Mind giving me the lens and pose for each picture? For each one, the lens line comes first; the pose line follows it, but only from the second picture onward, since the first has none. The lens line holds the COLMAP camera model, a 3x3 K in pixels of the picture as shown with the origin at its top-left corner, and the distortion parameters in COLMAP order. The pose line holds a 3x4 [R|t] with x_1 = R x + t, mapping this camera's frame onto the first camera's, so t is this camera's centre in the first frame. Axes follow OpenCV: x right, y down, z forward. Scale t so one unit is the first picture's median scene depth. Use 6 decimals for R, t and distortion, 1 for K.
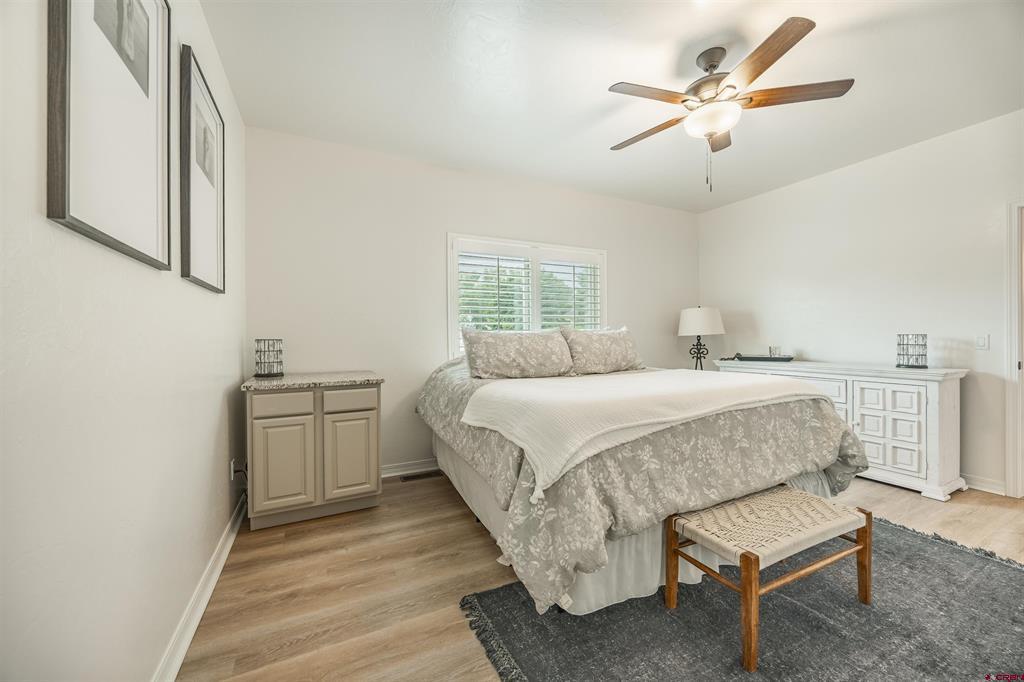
lens RADIAL K [[386.4, 0, 510.1], [0, 386.4, 337.6], [0, 0, 1]] dist [-0.002973, -0.000314]
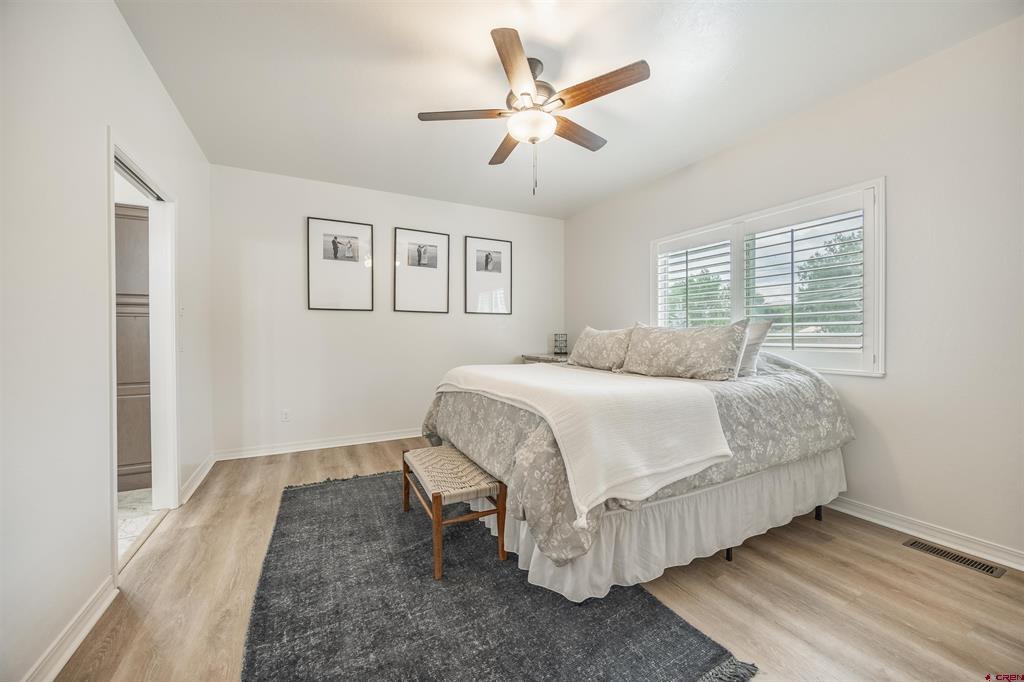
lens RADIAL K [[386.4, 0, 510.1], [0, 386.4, 337.6], [0, 0, 1]] dist [-0.002973, -0.000314]
pose [[0.013966, 0.018187, -0.999737, 1.195392], [0.003740, 0.999827, 0.018241, -0.012472], [0.999895, -0.003993, 0.013896, 0.707199]]
